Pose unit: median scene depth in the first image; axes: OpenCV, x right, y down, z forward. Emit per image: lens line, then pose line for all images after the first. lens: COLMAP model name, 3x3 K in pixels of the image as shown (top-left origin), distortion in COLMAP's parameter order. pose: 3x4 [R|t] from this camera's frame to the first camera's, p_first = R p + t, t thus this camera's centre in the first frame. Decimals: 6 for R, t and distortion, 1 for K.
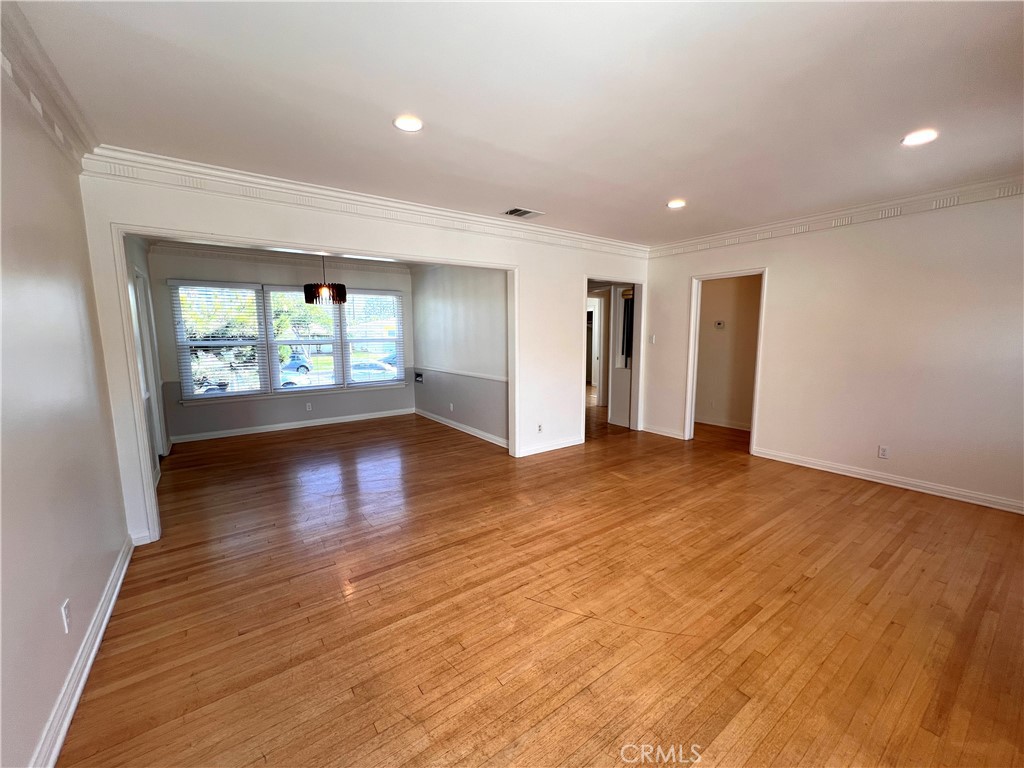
lens RADIAL K [[409.3, 0, 513.9], [0, 409.3, 386.2], [0, 0, 1]] dist [-0.002656, 0.000822]
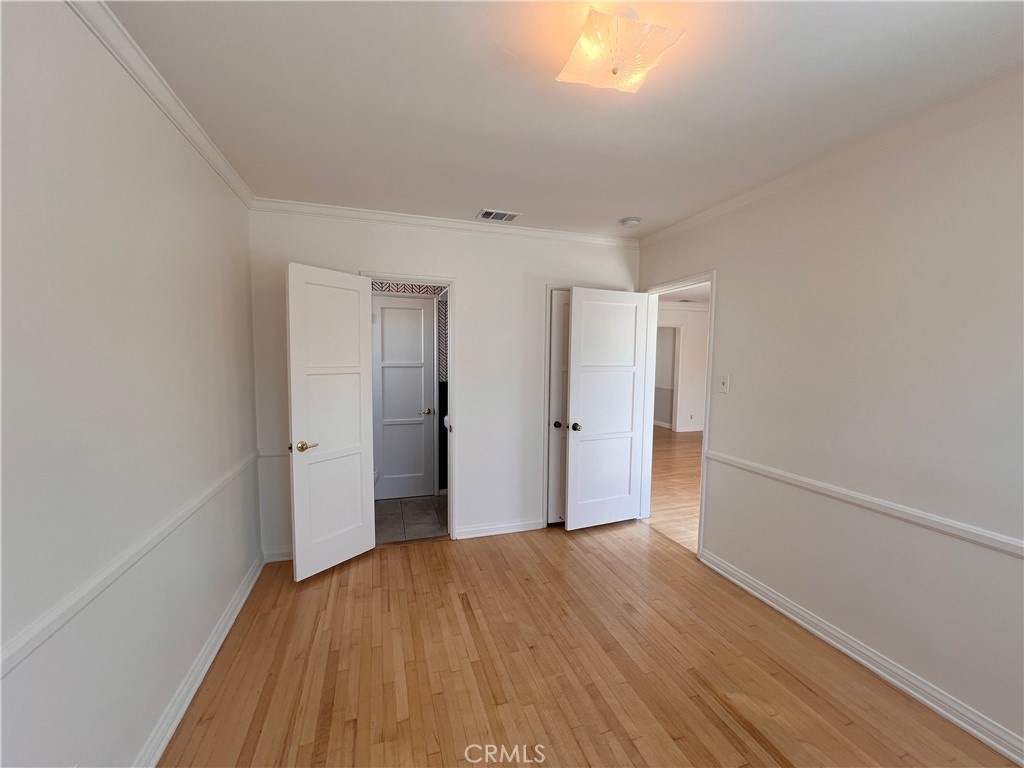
lens RADIAL K [[413.0, 0, 510.6], [0, 413.0, 387.0], [0, 0, 1]] dist [-0.002353, 0.000208]
pose [[0.947445, 0.038741, -0.317565, -0.153956], [-0.056060, 0.997386, -0.045579, 0.133390], [0.314969, 0.060986, 0.947141, -1.220311]]
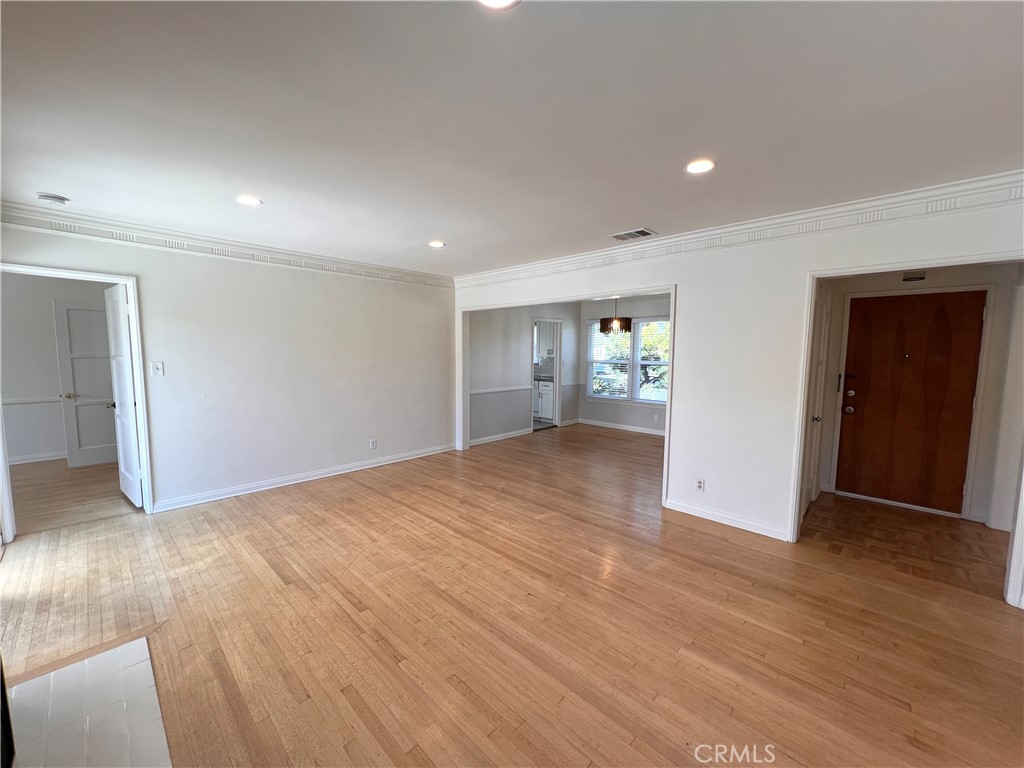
lens RADIAL K [[409.3, 0, 513.3], [0, 409.3, 385.9], [0, 0, 1]] dist [-0.002656, 0.000822]
pose [[0.174416, 0.095476, -0.980032, 1.030540], [-0.136769, 0.987989, 0.071911, -0.124894], [0.975127, 0.121495, 0.185379, 0.673835]]
